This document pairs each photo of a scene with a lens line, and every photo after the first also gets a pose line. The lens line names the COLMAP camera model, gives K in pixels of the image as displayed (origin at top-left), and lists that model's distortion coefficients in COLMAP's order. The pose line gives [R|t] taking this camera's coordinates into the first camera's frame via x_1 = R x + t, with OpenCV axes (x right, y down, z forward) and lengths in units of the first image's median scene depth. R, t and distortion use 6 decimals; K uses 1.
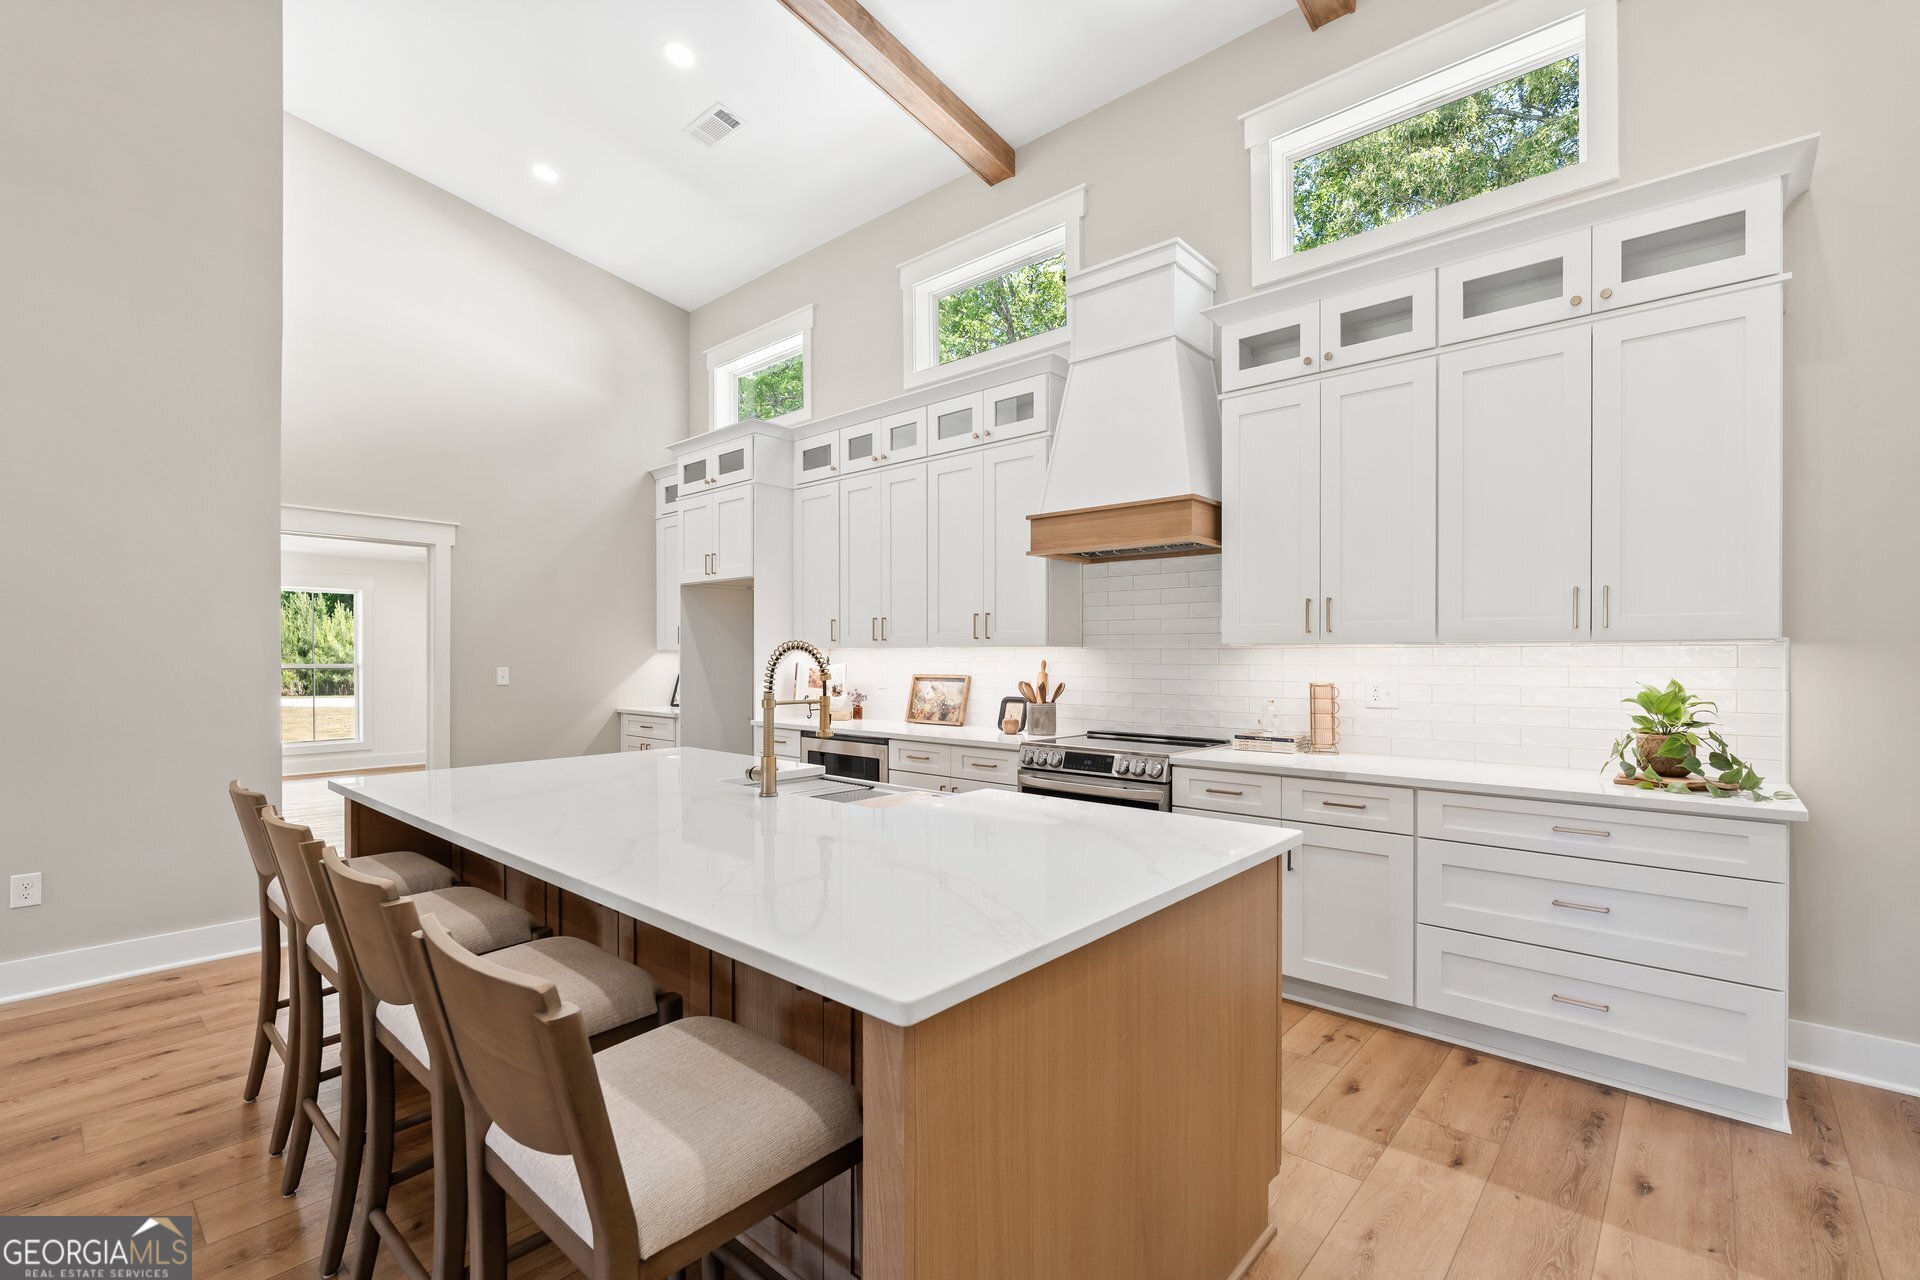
lens RADIAL K [[855.9, 0, 954.9], [0, 855.9, 662.2], [0, 0, 1]] dist [-0.003727, -0.000265]
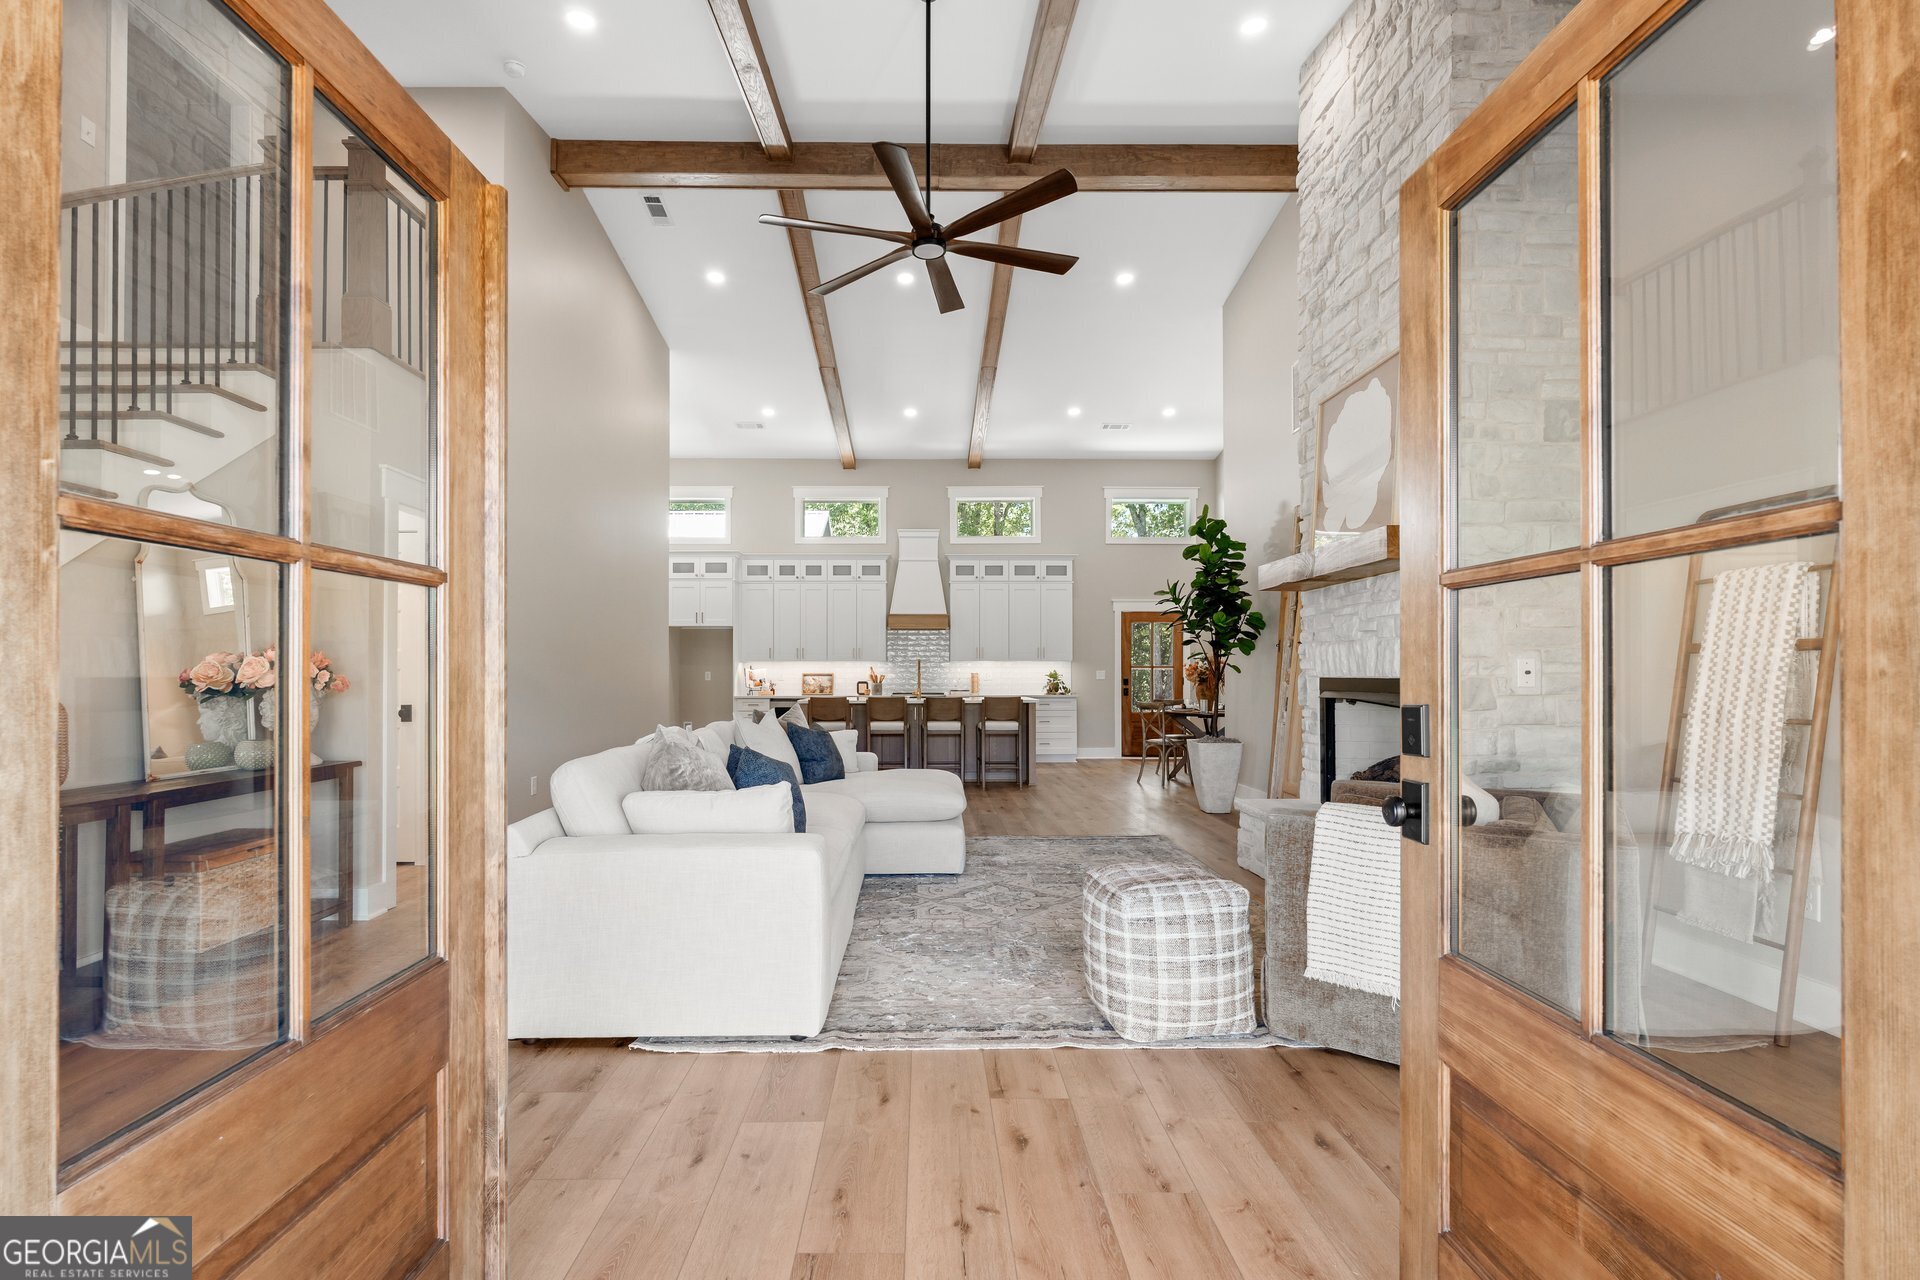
lens RADIAL K [[926.7, 0, 959.6], [0, 926.7, 663.8], [0, 0, 1]] dist [-0.000632, -0.000508]
pose [[0.698877, 0.006064, 0.715216, -2.720034], [0.007567, 0.999845, -0.015872, 0.058259], [-0.715201, 0.016504, 0.698724, -1.814388]]
